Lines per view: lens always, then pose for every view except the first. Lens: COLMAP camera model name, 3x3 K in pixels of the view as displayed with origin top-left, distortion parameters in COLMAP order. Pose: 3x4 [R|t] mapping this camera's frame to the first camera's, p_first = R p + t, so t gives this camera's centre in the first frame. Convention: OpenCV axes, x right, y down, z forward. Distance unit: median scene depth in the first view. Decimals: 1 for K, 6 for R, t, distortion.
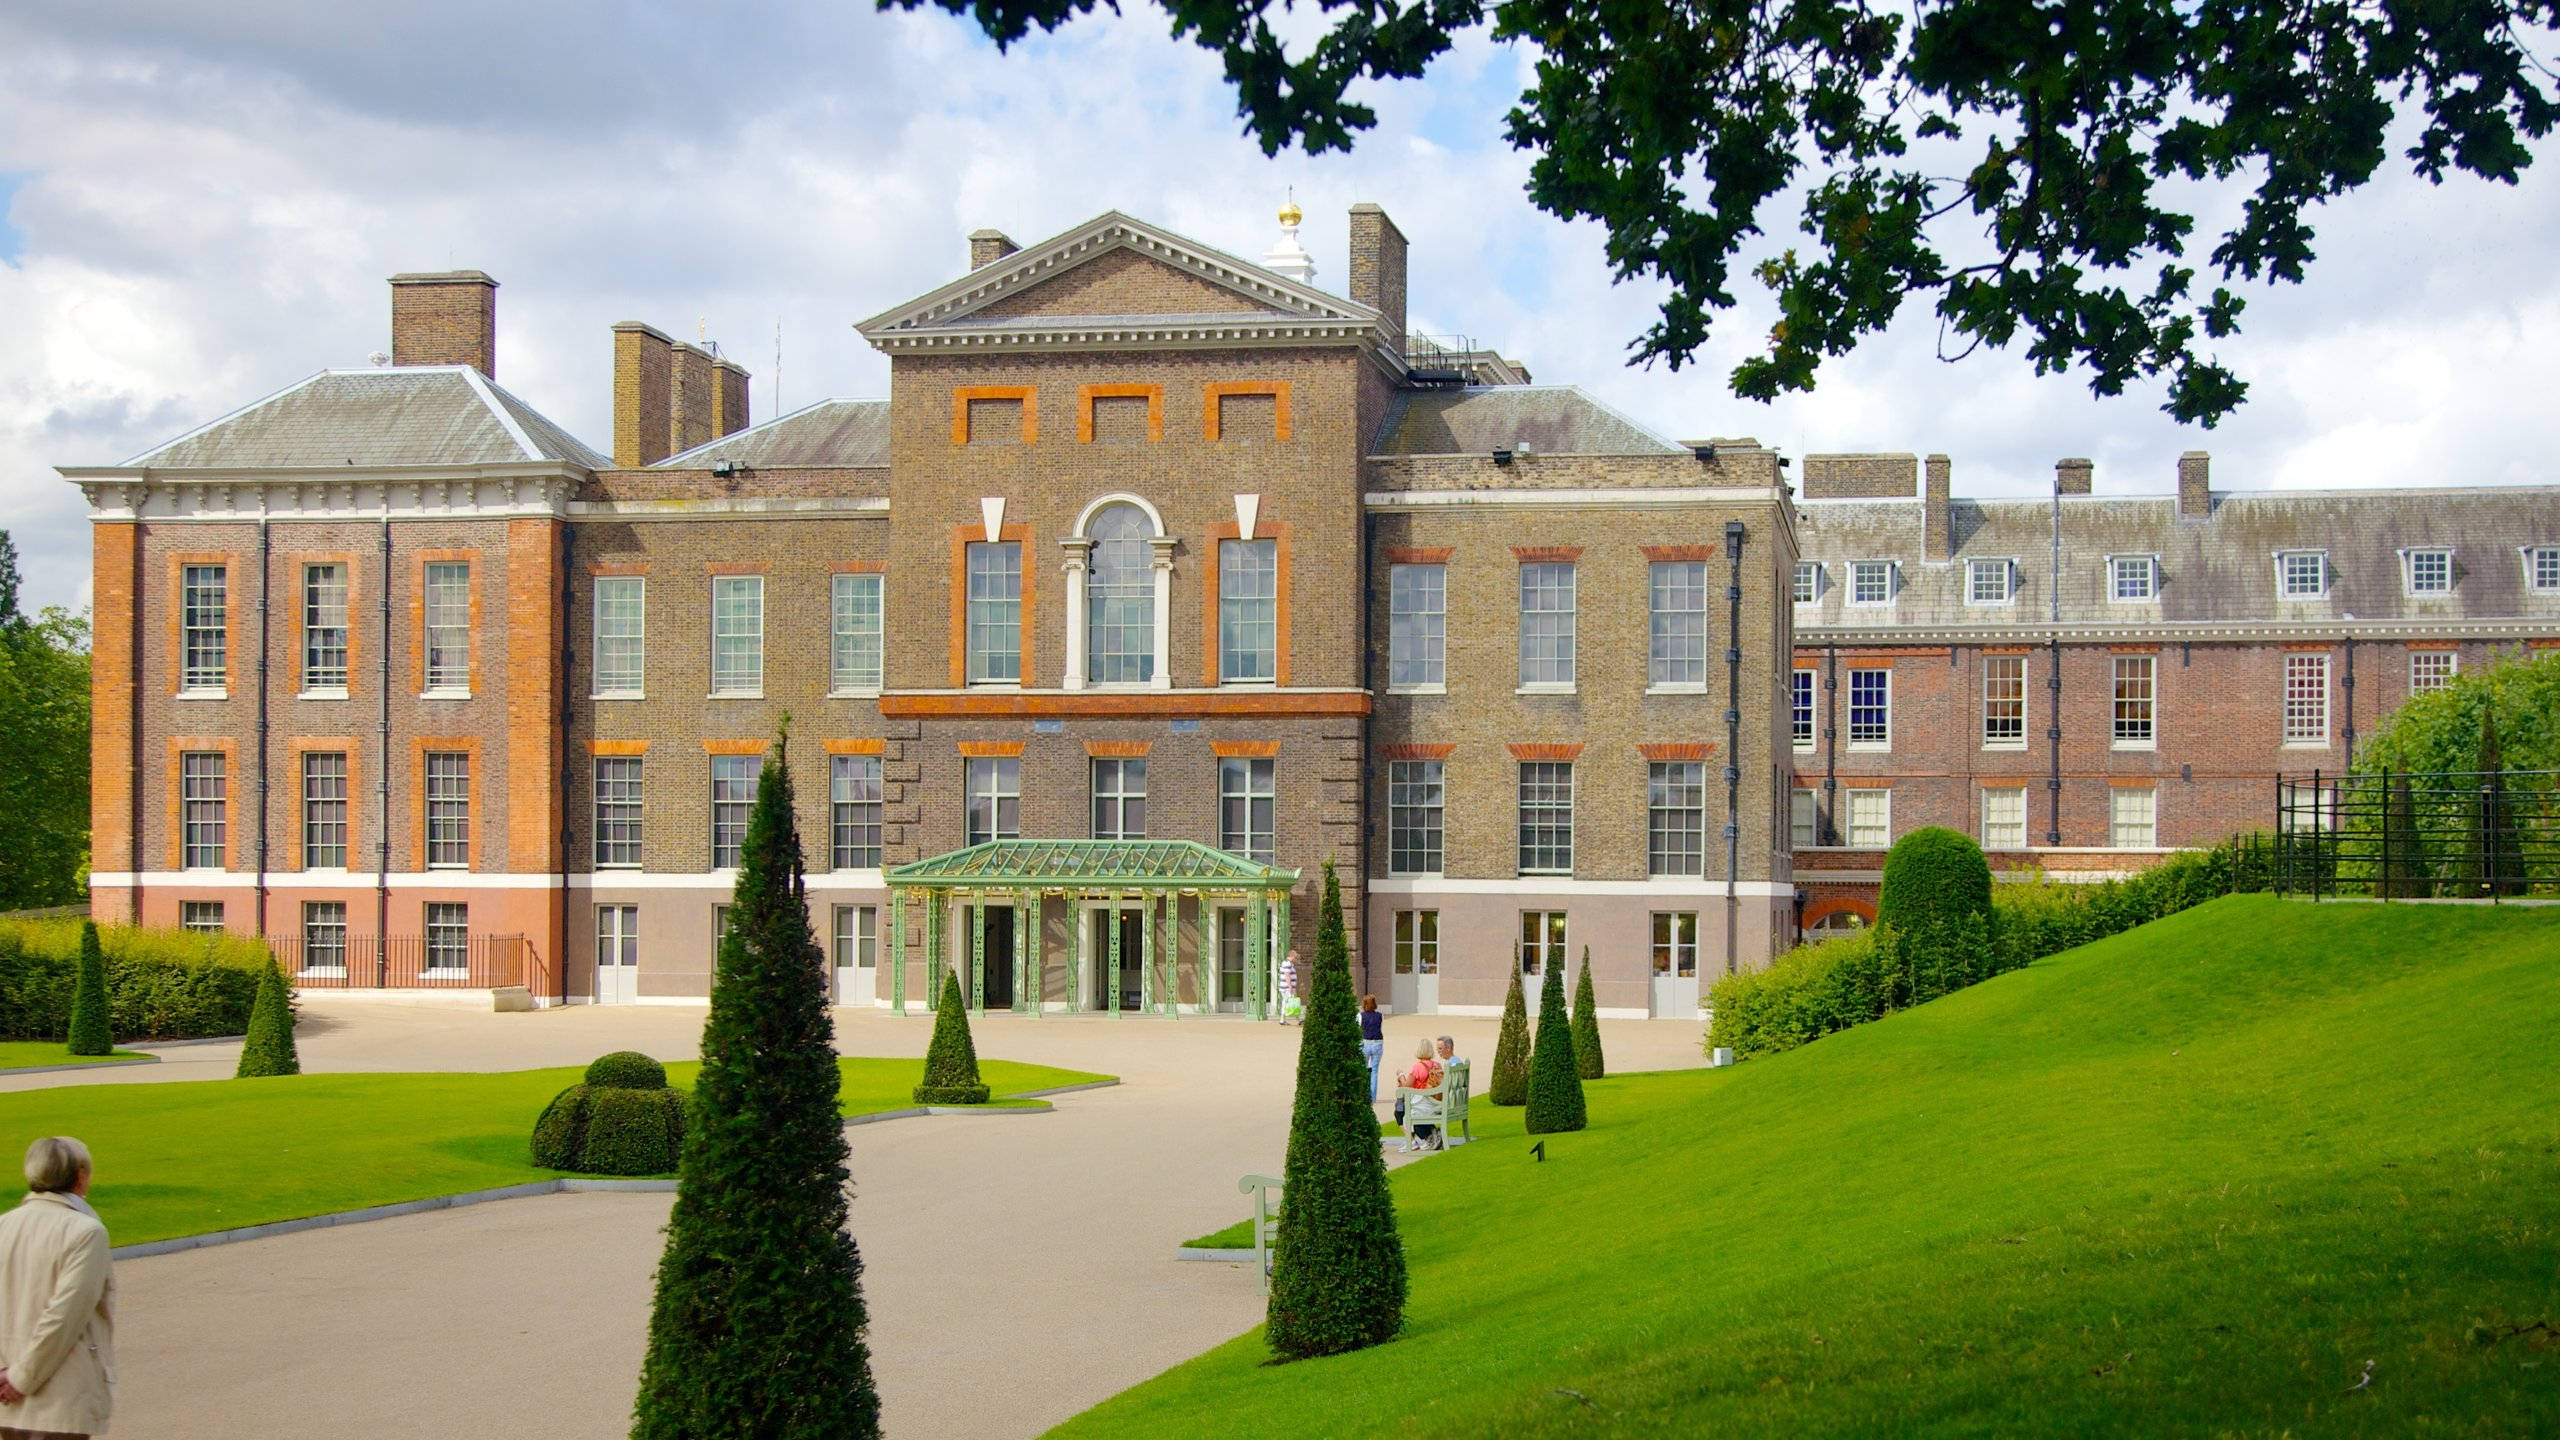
lens RADIAL K [[3235.4, 0, 1397.3], [0, 3235.4, 855.9], [0, 0, 1]] dist [0.053759, 0.024529]
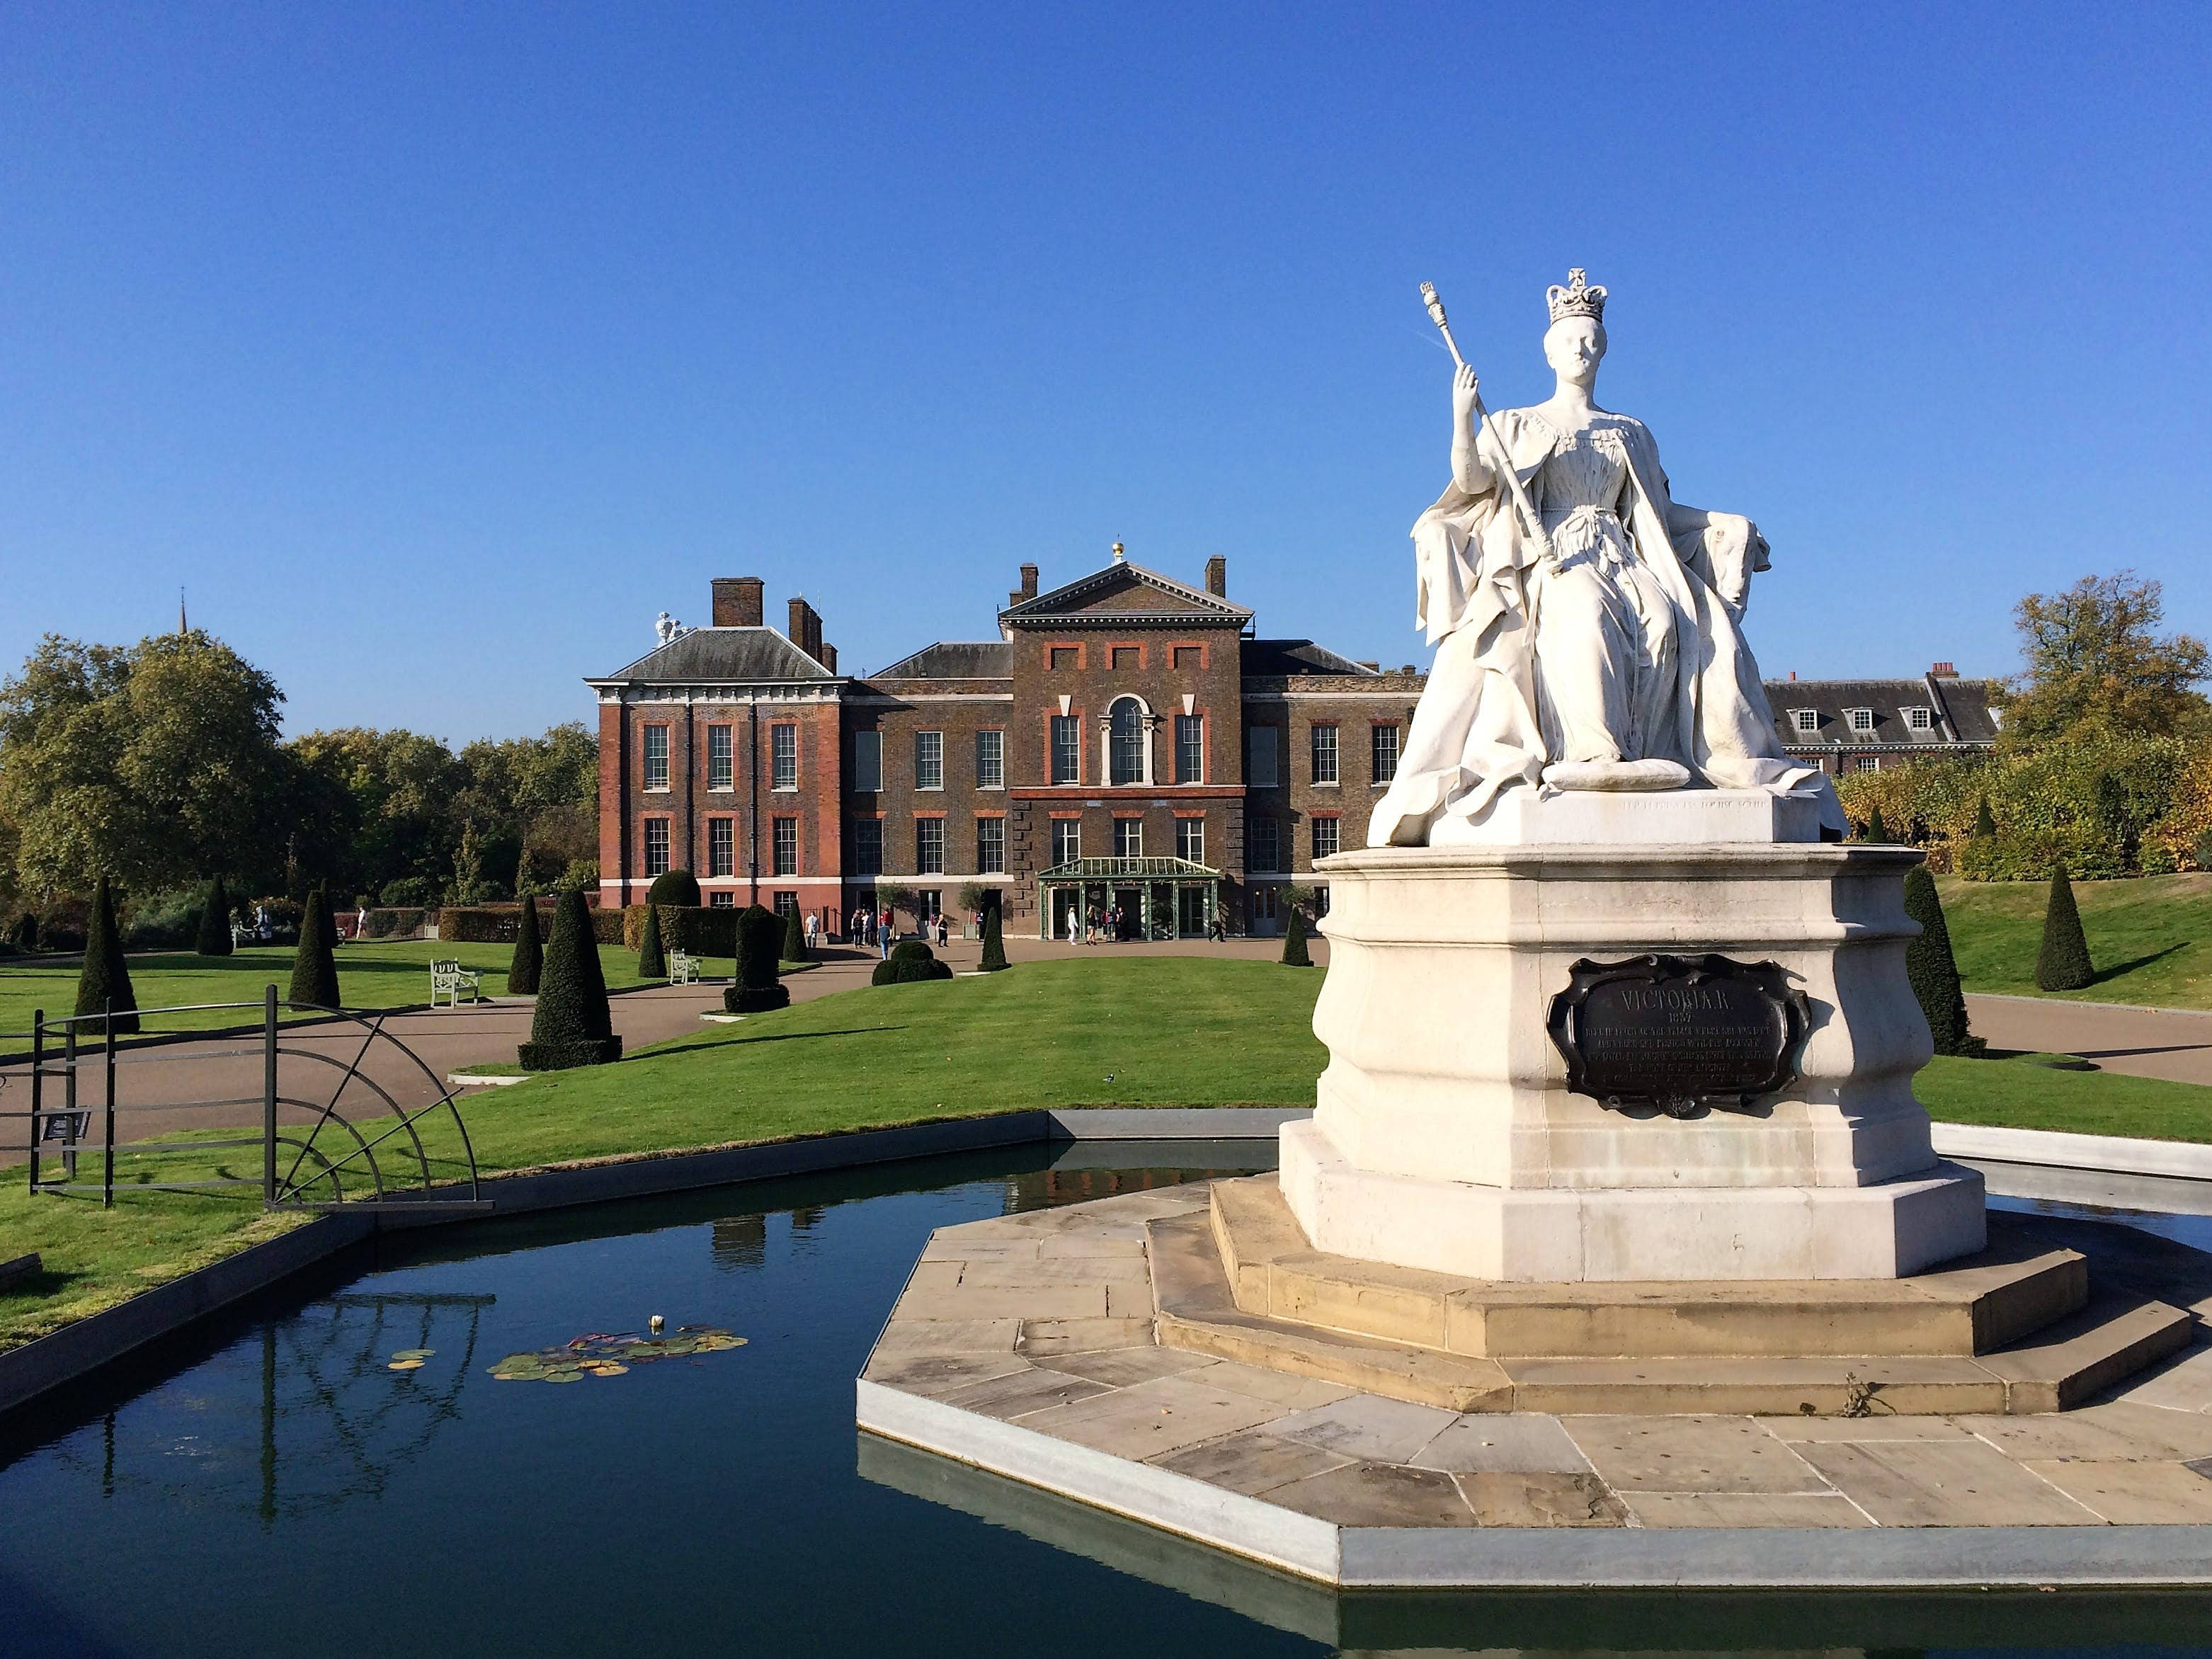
lens RADIAL K [[1923.7, 0, 1106.0], [0, 1923.7, 829.5], [0, 0, 1]] dist [0.059993, -0.000129]
pose [[0.984914, -0.010196, 0.172742, -0.313456], [0.012664, 0.999833, -0.013191, -0.006589], [-0.172579, 0.015180, 0.984879, -0.231782]]
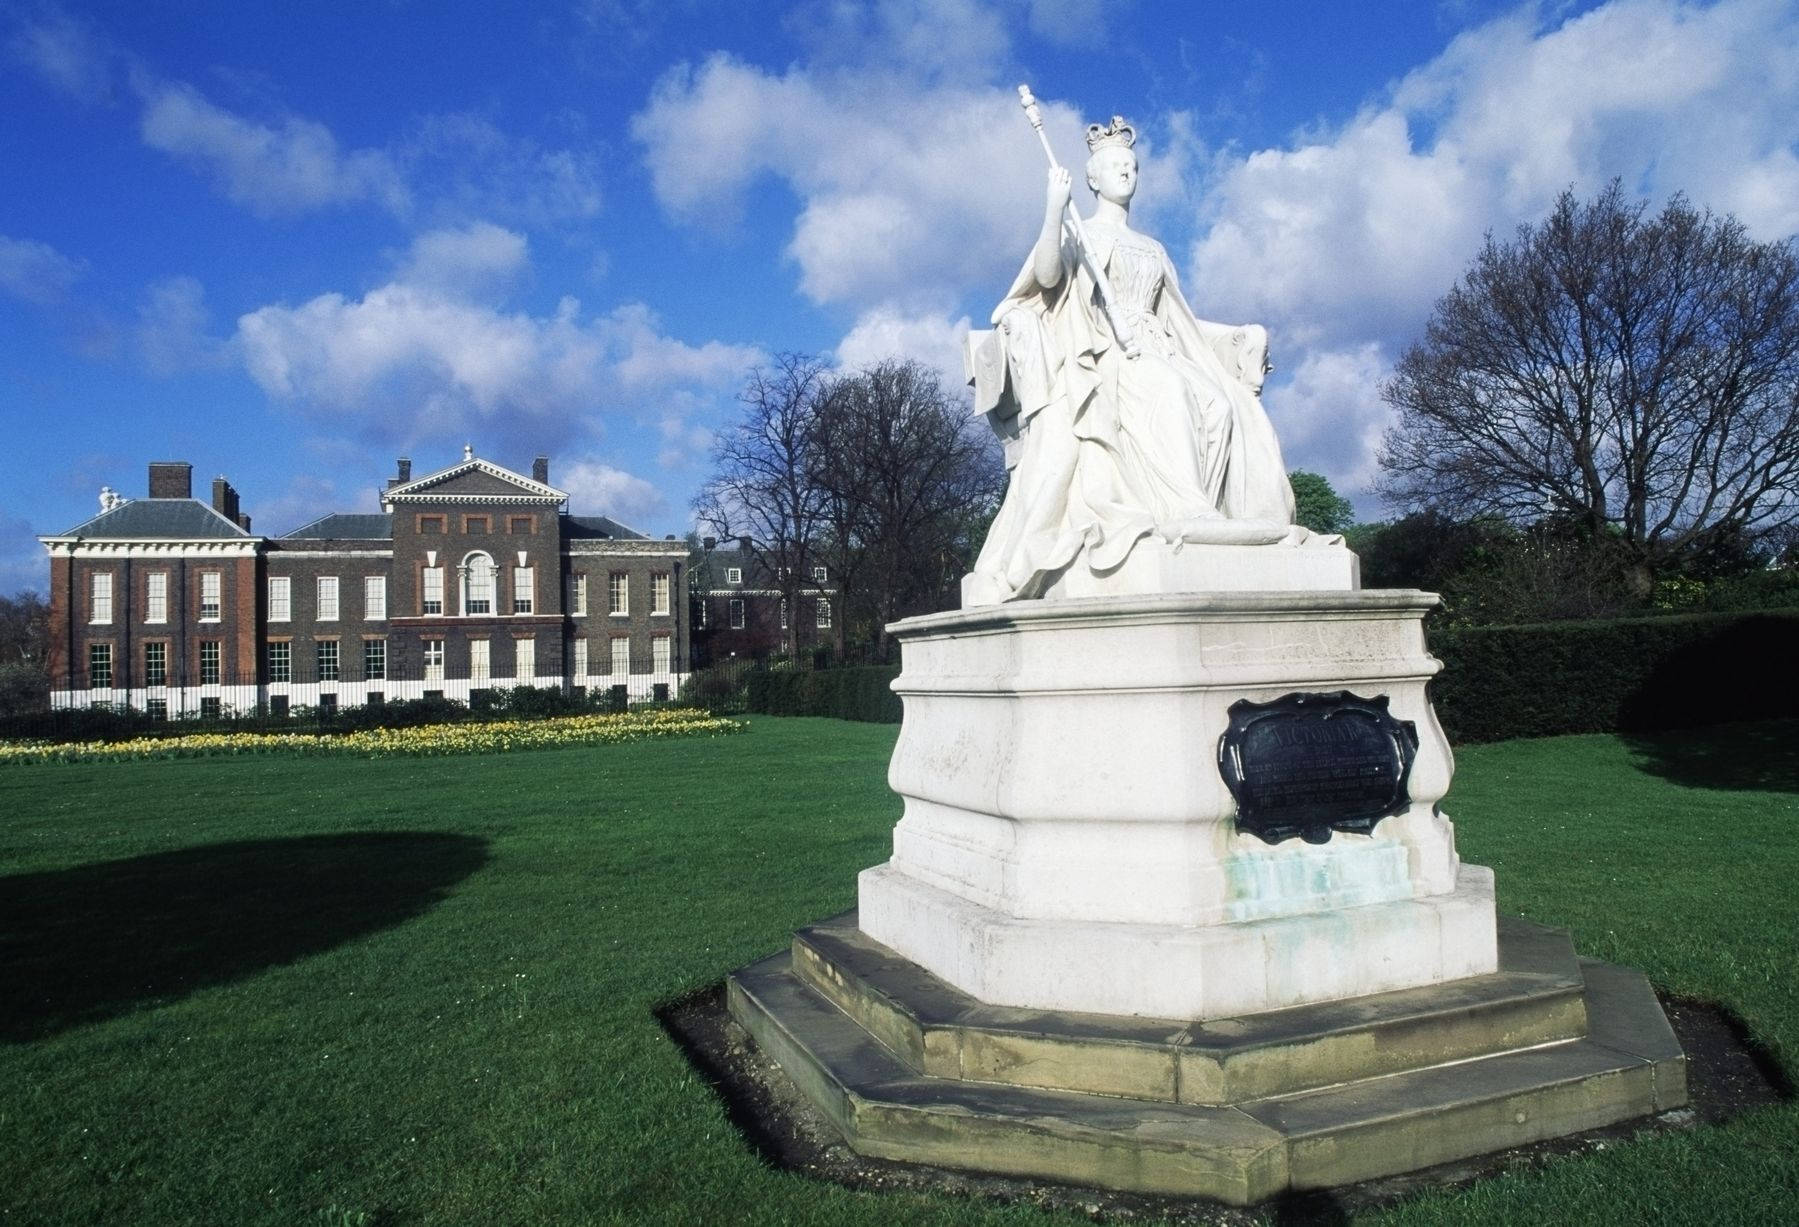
lens RADIAL K [[1260.1, 0, 899.5], [0, 1260.1, 613.5], [0, 0, 1]] dist [-0.064009, 0.077426]
pose [[0.867730, -0.011634, 0.496899, -0.320142], [0.031669, 0.998989, -0.031913, -0.004499], [-0.496026, 0.043428, 0.867221, -0.195883]]
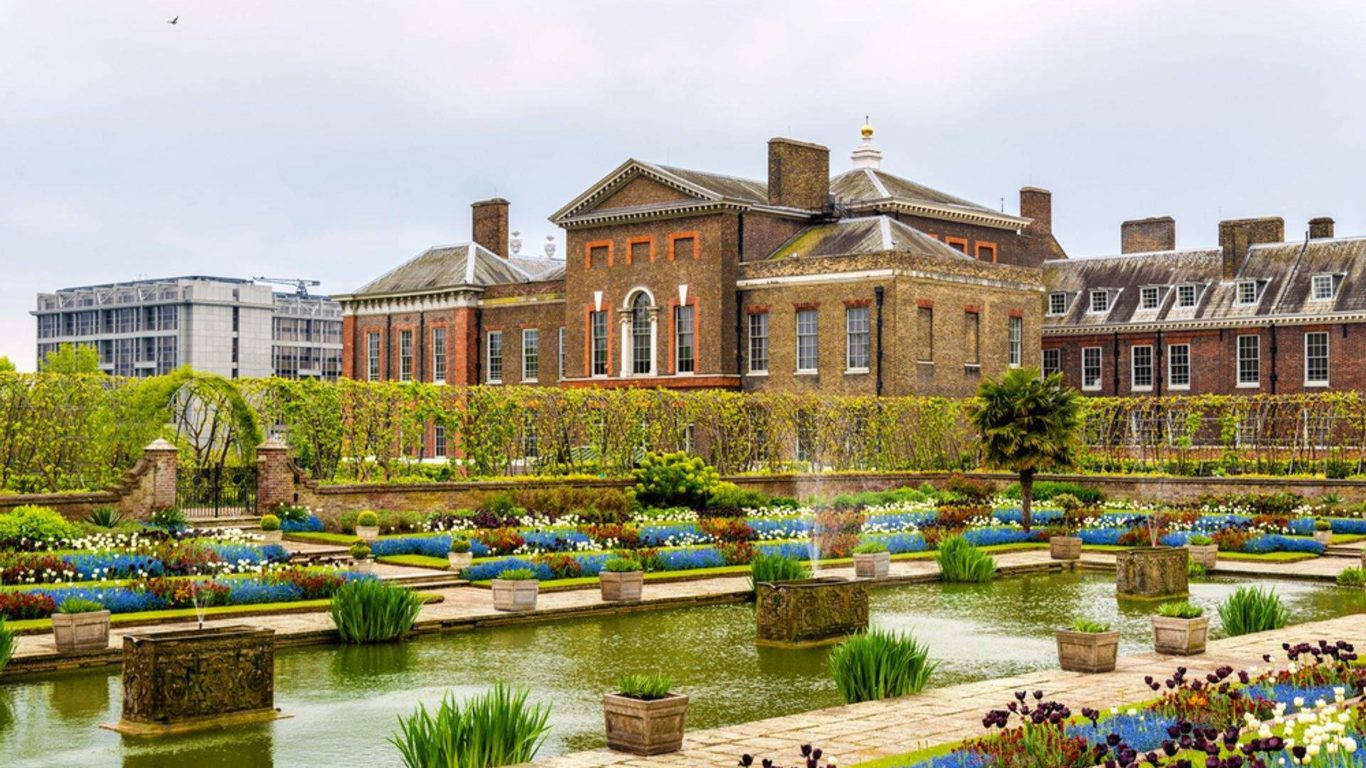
lens RADIAL K [[1726.4, 0, 745.6], [0, 1726.4, 456.5], [0, 0, 1]] dist [0.053759, 0.024529]
pose [[0.852445, 0.000861, -0.522816, 0.577513], [0.009135, 0.999821, 0.016541, -0.015969], [0.522737, -0.018877, 0.852285, 0.040808]]
